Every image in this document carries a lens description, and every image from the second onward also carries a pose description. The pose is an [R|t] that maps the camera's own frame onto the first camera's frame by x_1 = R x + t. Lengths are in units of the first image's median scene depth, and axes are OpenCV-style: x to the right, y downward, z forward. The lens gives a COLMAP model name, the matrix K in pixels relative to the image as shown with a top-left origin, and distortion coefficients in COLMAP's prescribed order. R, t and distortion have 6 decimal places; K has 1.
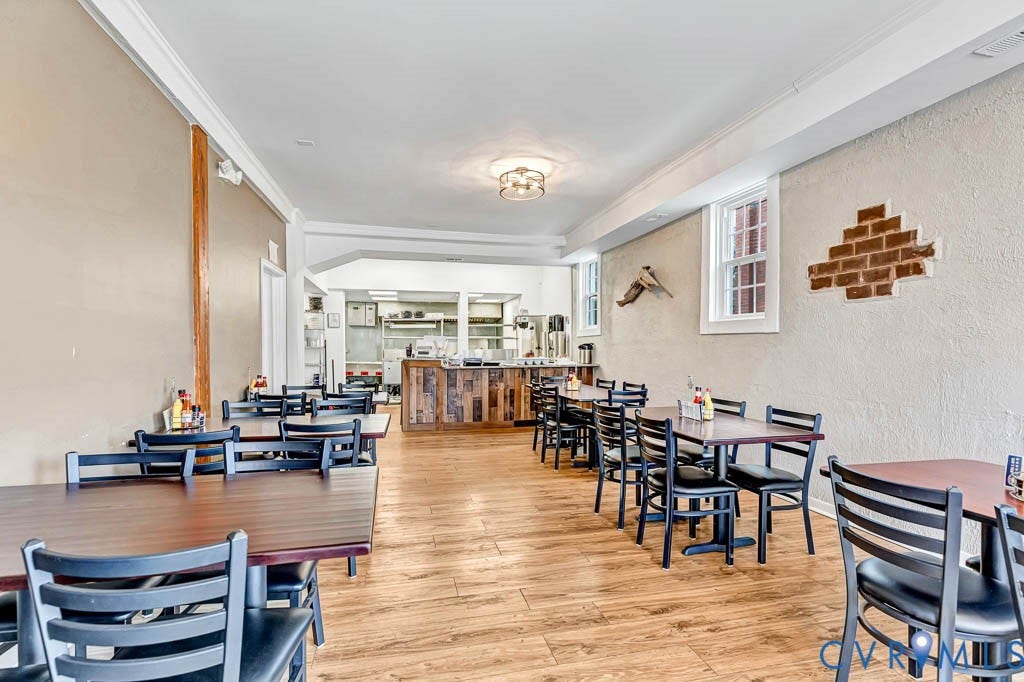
lens RADIAL K [[472.0, 0, 512.0], [0, 472.0, 341.0], [0, 0, 1]] dist [0.000811, -0.000247]
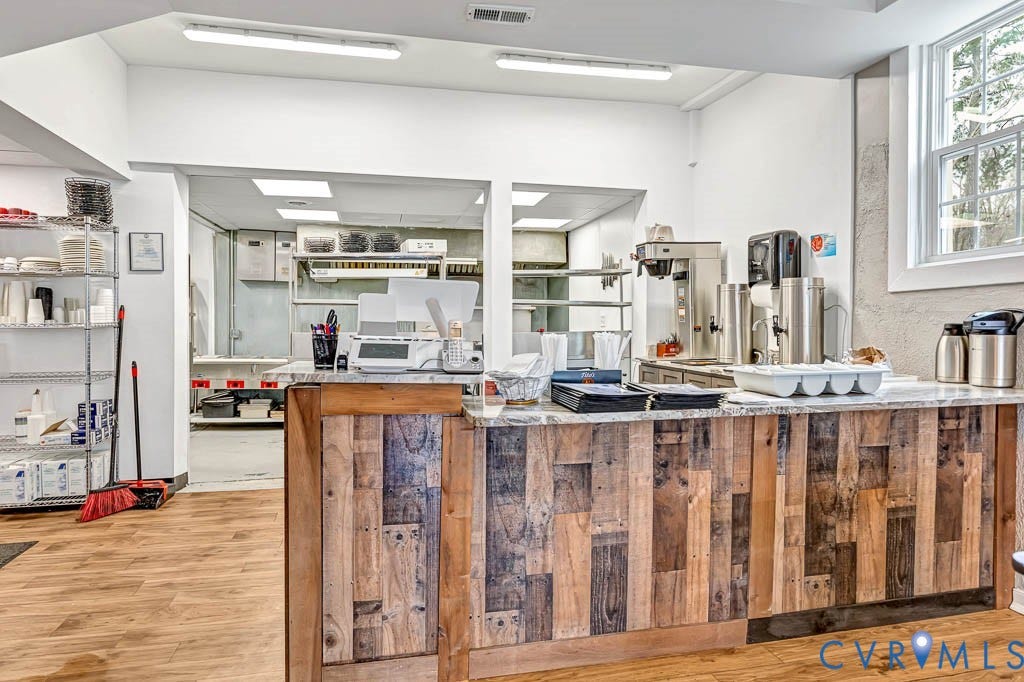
lens RADIAL K [[619.9, 0, 512.9], [0, 619.9, 328.0], [0, 0, 1]] dist [0.000050, -0.000185]
pose [[0.999928, 0.000171, -0.011975, -0.116434], [0.000008, 0.999888, 0.014989, 0.009141], [0.011976, -0.014988, 0.999816, 0.671638]]
